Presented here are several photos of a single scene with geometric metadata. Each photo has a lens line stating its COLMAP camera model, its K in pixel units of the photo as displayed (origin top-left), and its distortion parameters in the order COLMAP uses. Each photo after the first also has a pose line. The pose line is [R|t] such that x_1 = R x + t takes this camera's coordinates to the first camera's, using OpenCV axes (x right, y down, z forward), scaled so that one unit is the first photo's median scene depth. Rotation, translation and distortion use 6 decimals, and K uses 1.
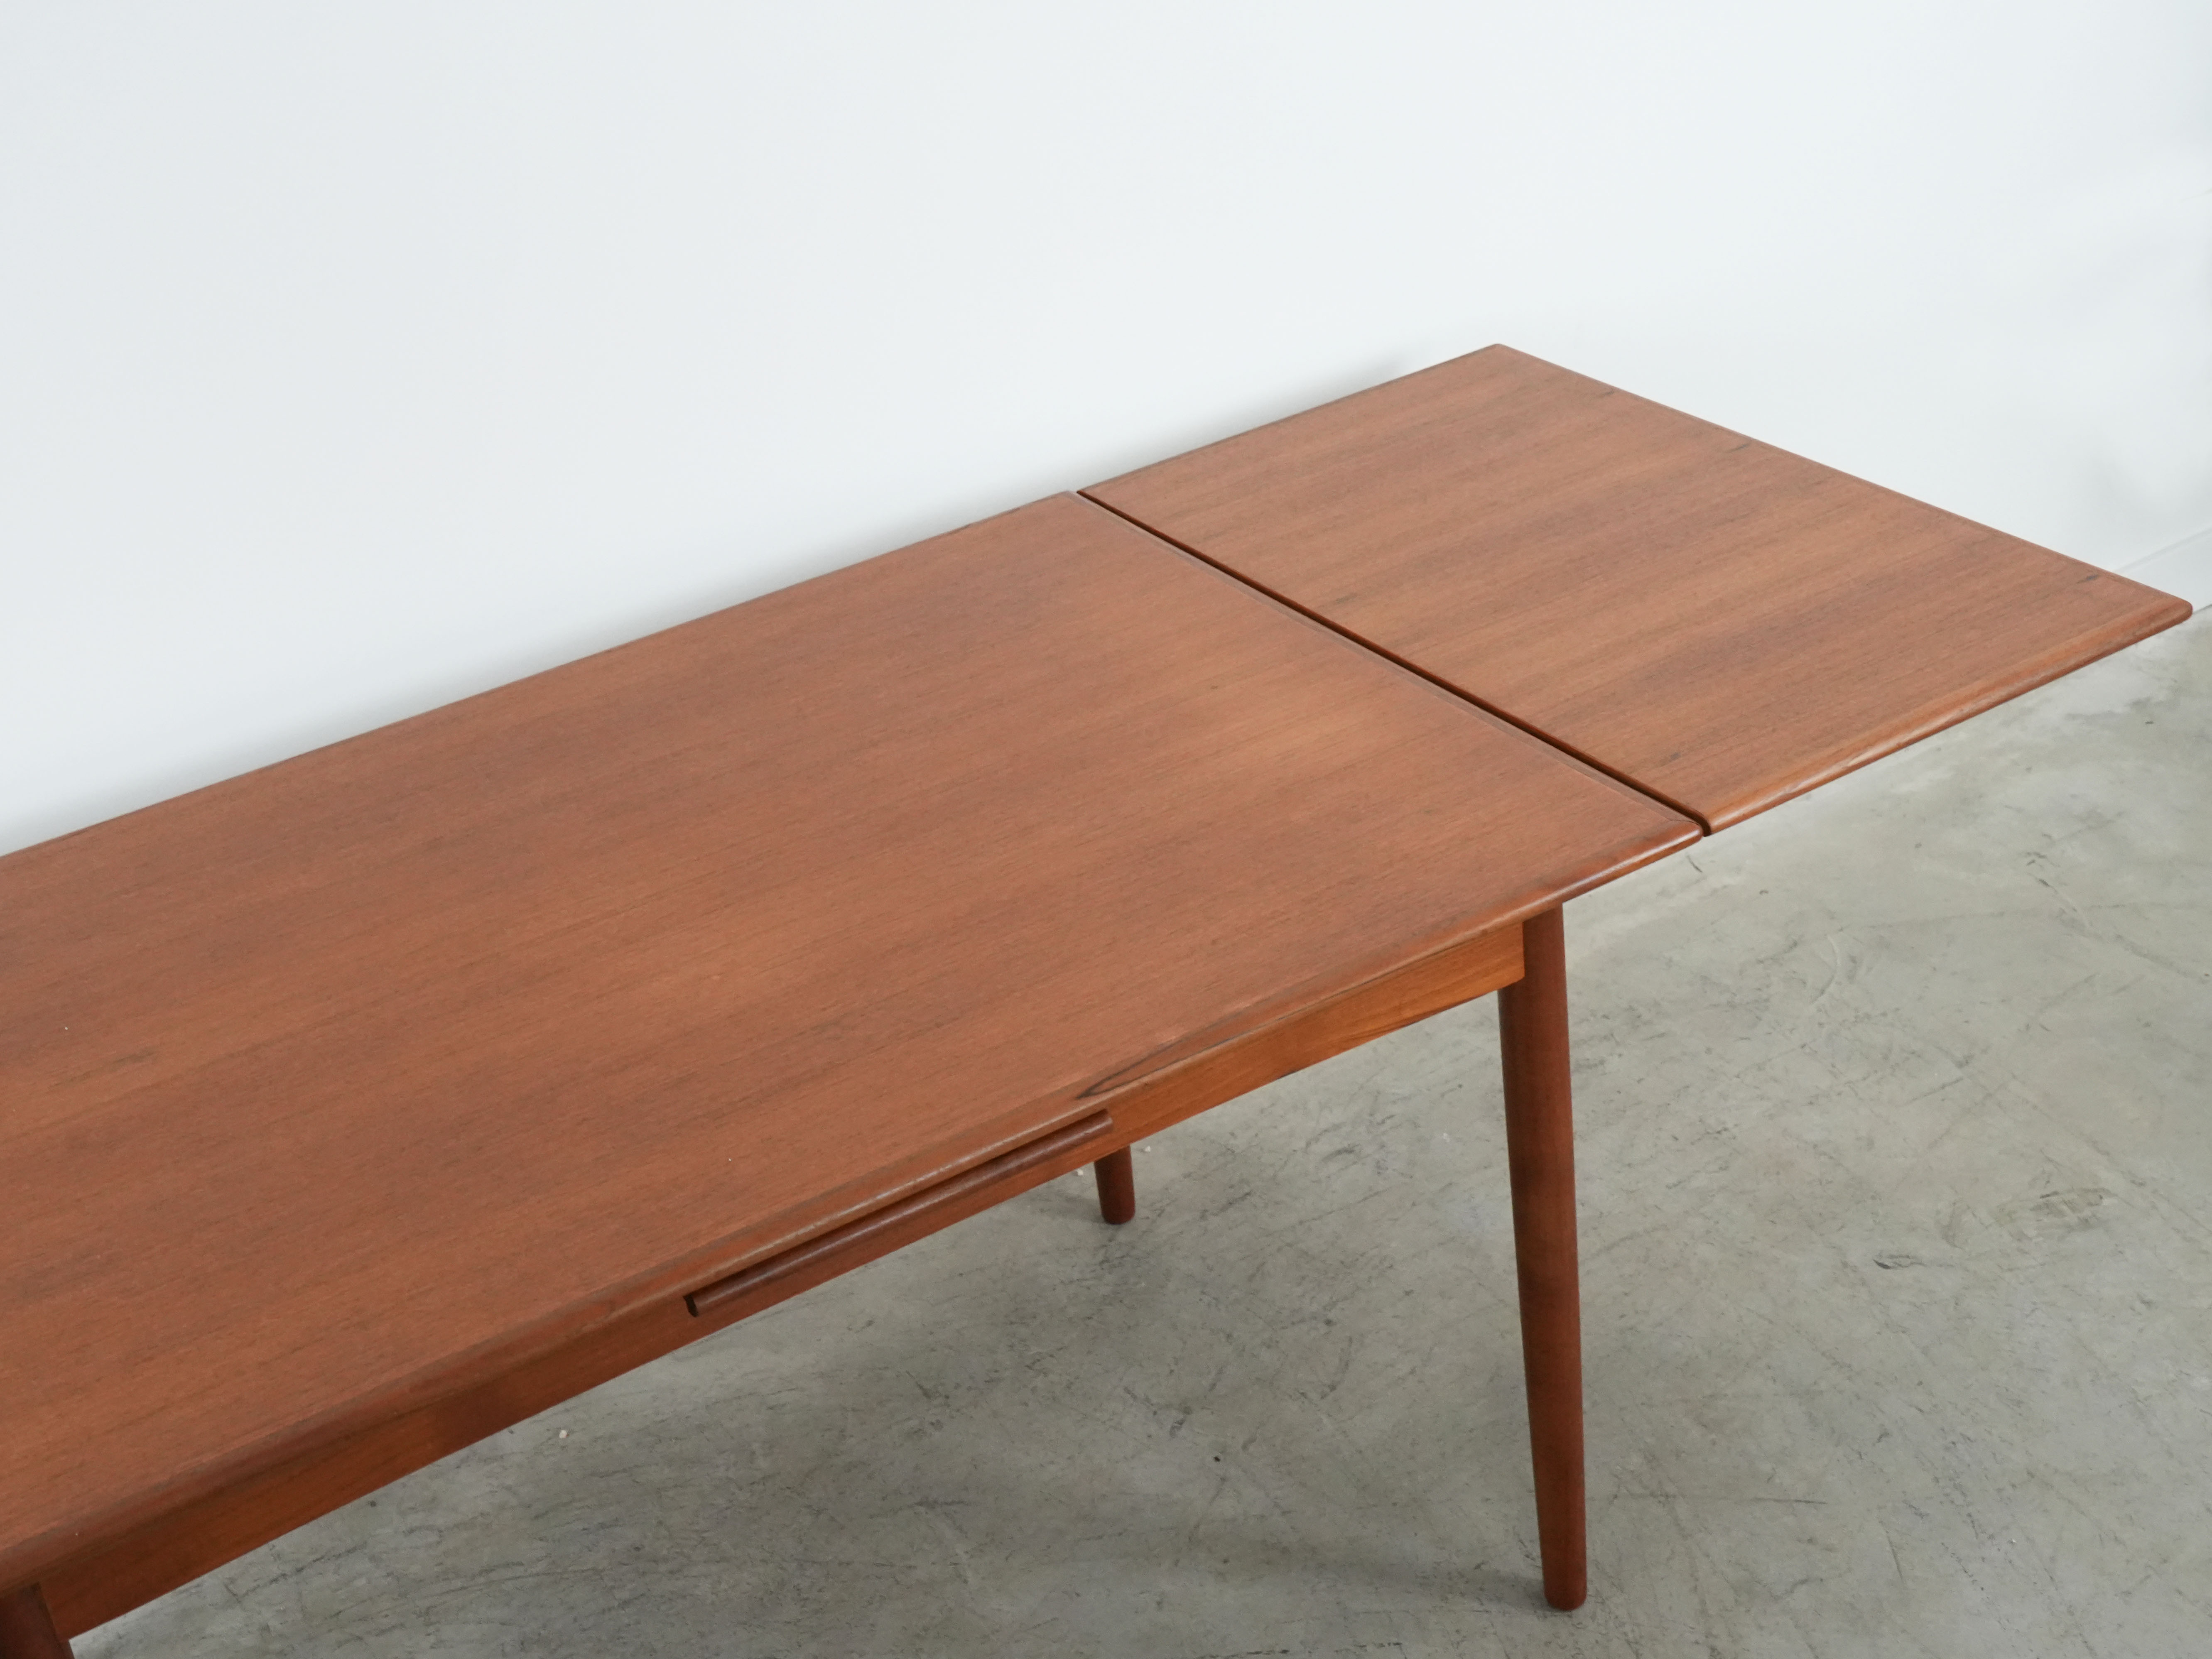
lens RADIAL K [[3006.7, 0, 1106.0], [0, 3006.7, 829.5], [0, 0, 1]] dist [0.008999, -0.051558]
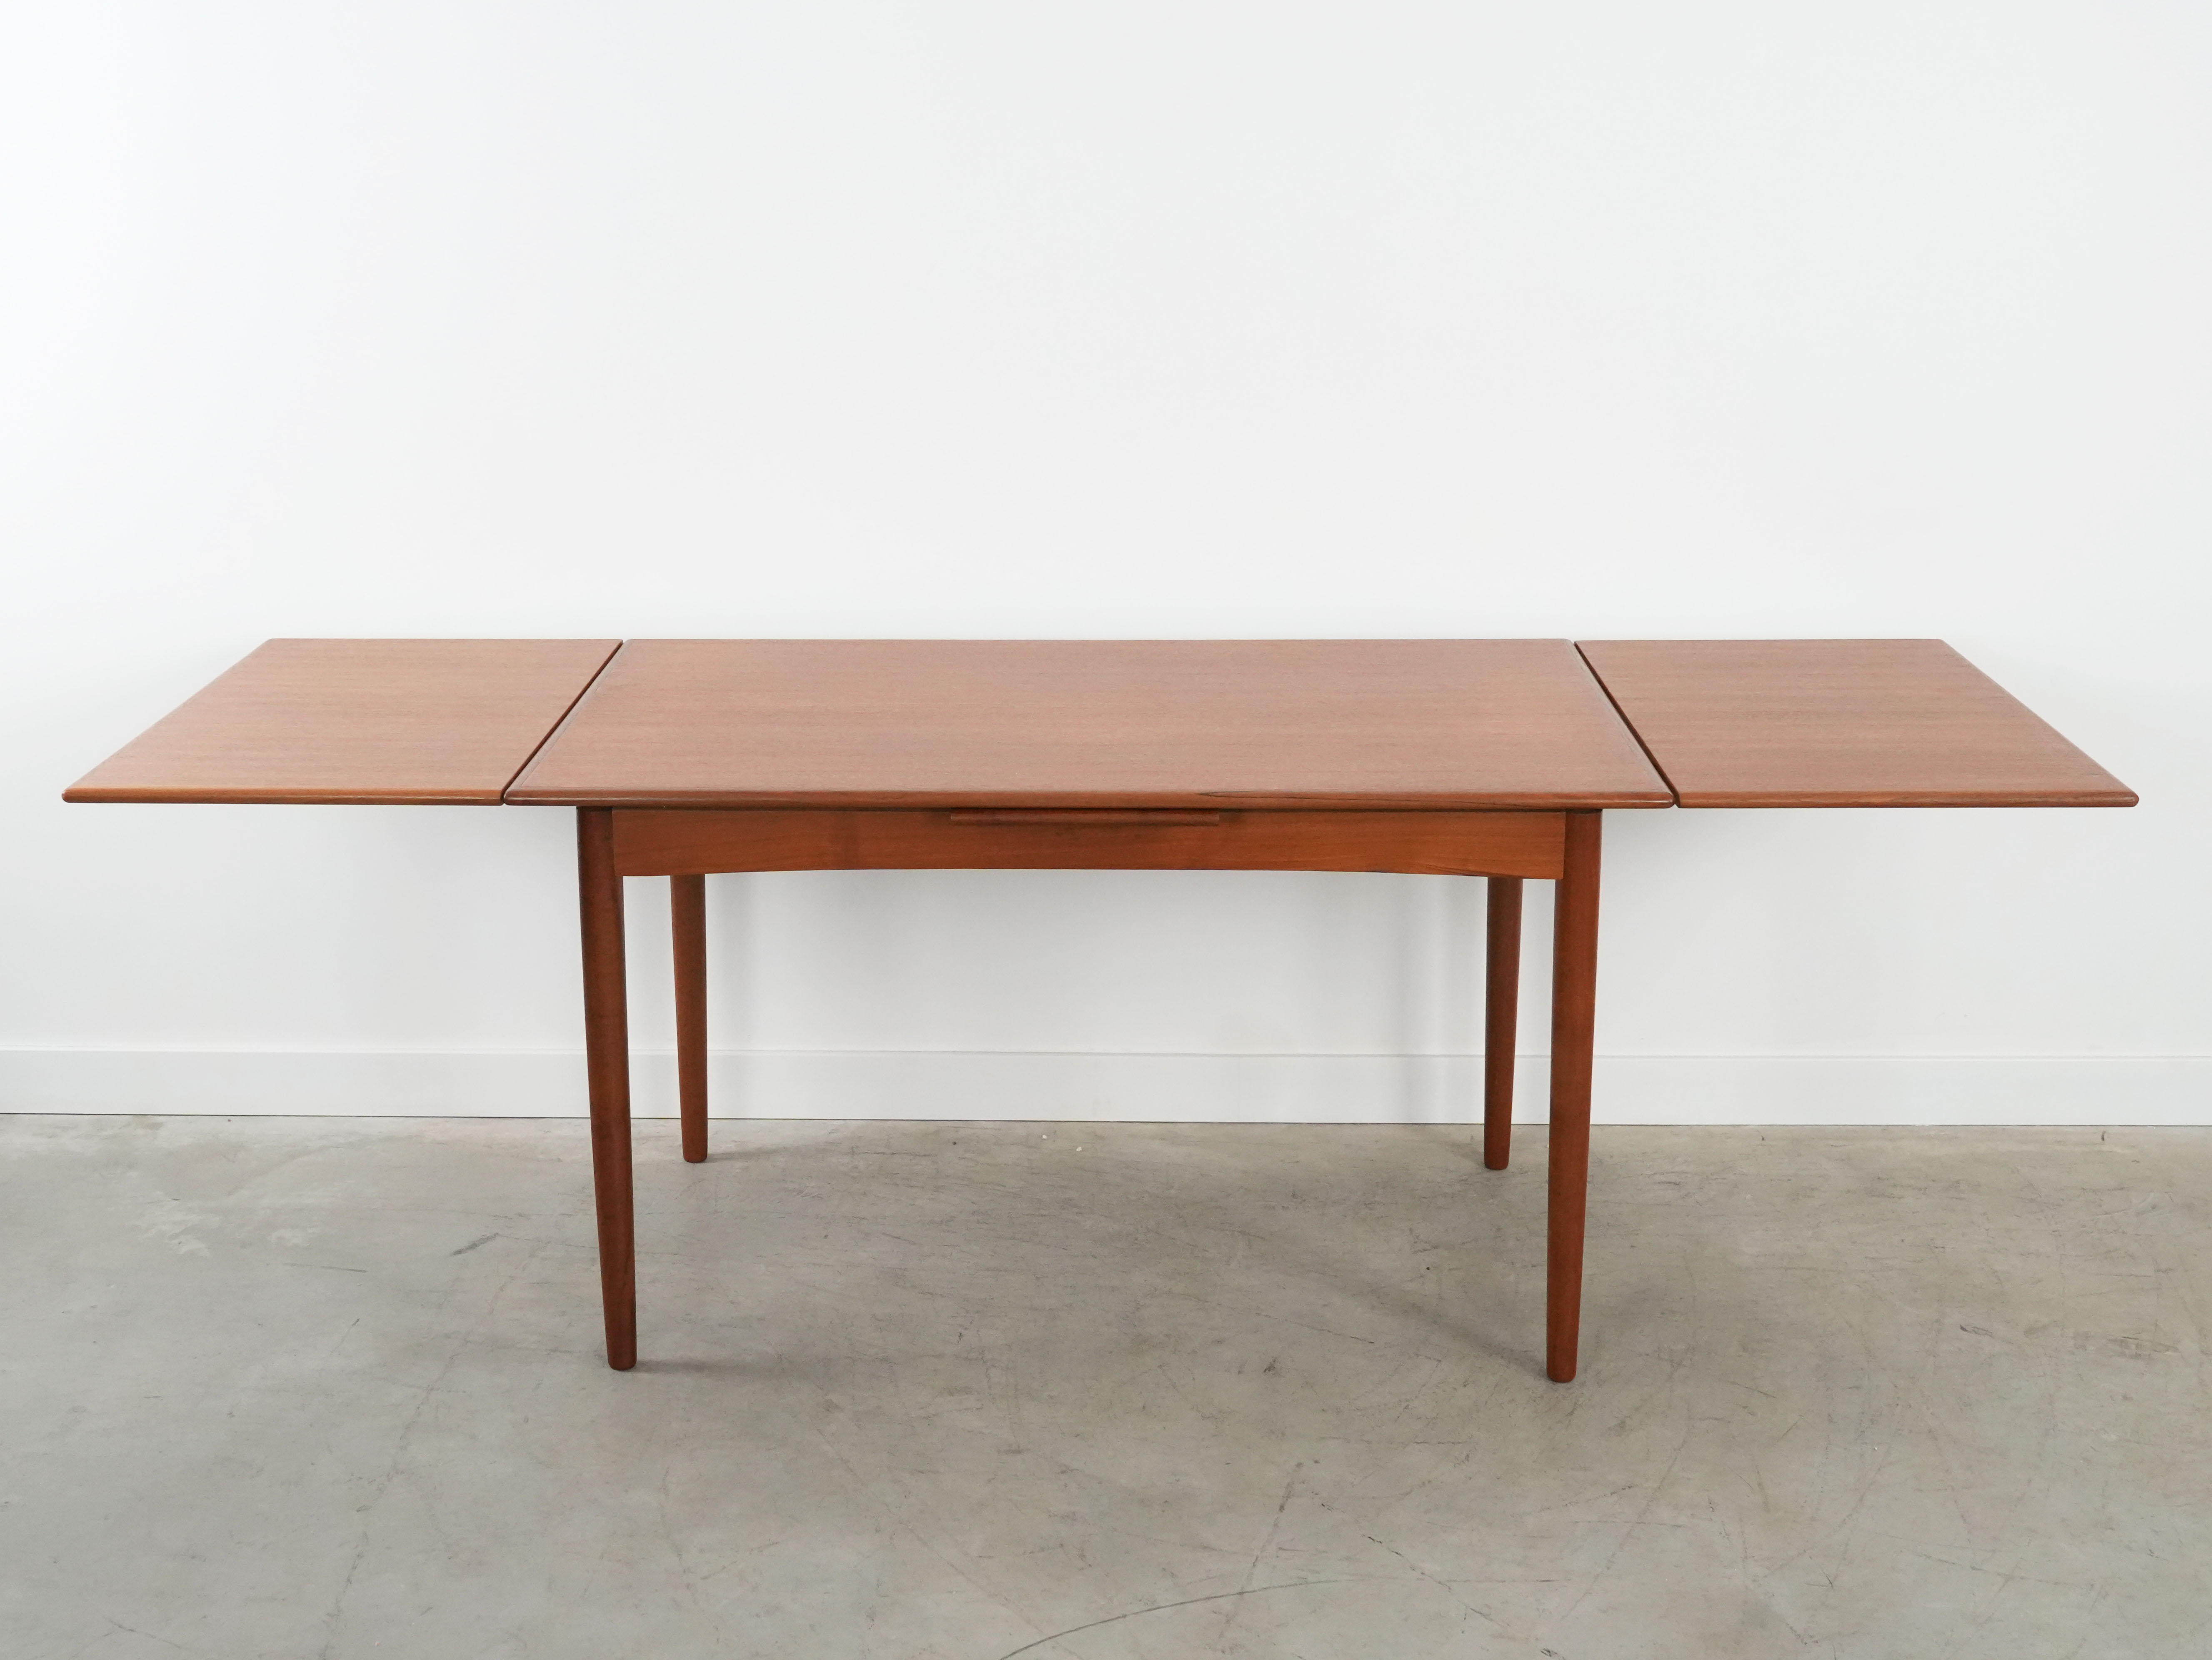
lens RADIAL K [[3007.2, 0, 1106.0], [0, 3007.2, 830.0], [0, 0, 1]] dist [0.008999, -0.051558]
pose [[0.833822, 0.239053, -0.497589, 0.589046], [-0.339268, 0.932966, -0.120300, 0.244207], [0.435475, 0.269125, 0.859030, -0.373295]]
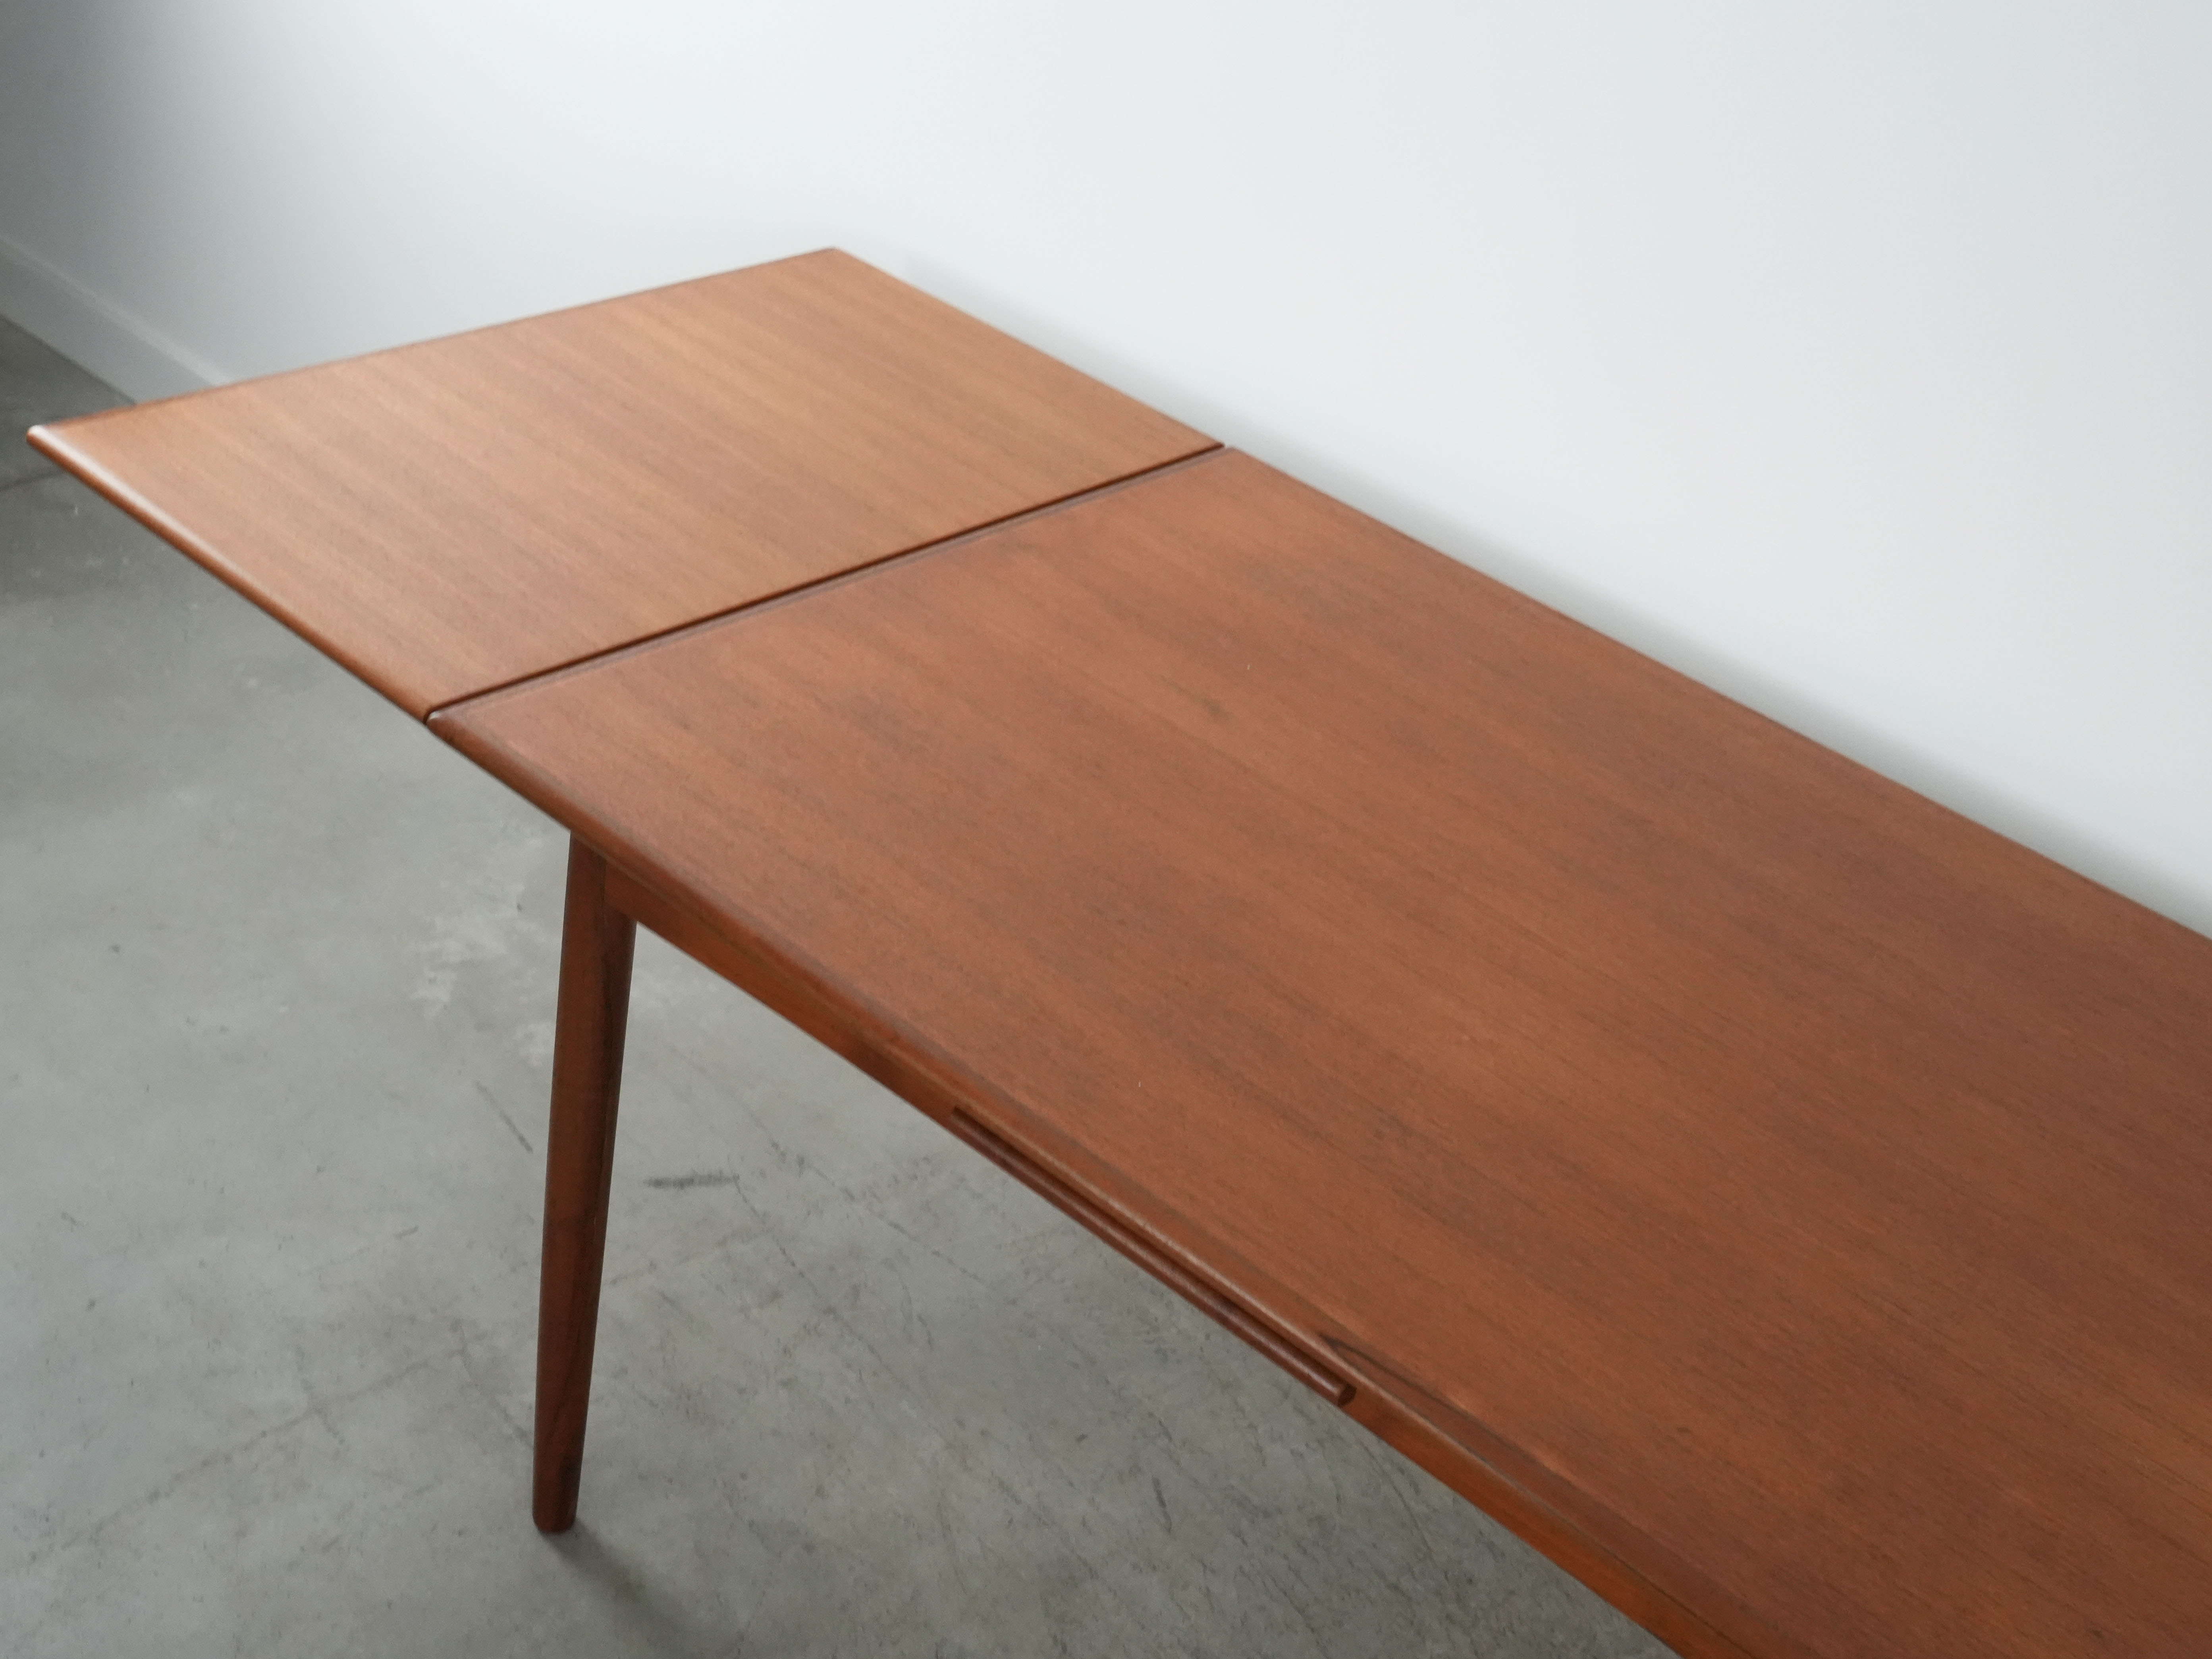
lens RADIAL K [[3006.9, 0, 1106.0], [0, 3006.9, 829.5], [0, 0, 1]] dist [0.008999, -0.051558]
pose [[0.247574, 0.626609, -0.738964, 0.369260], [-0.620663, 0.688233, 0.375651, -0.208769], [0.743966, 0.365646, 0.559301, 0.305661]]
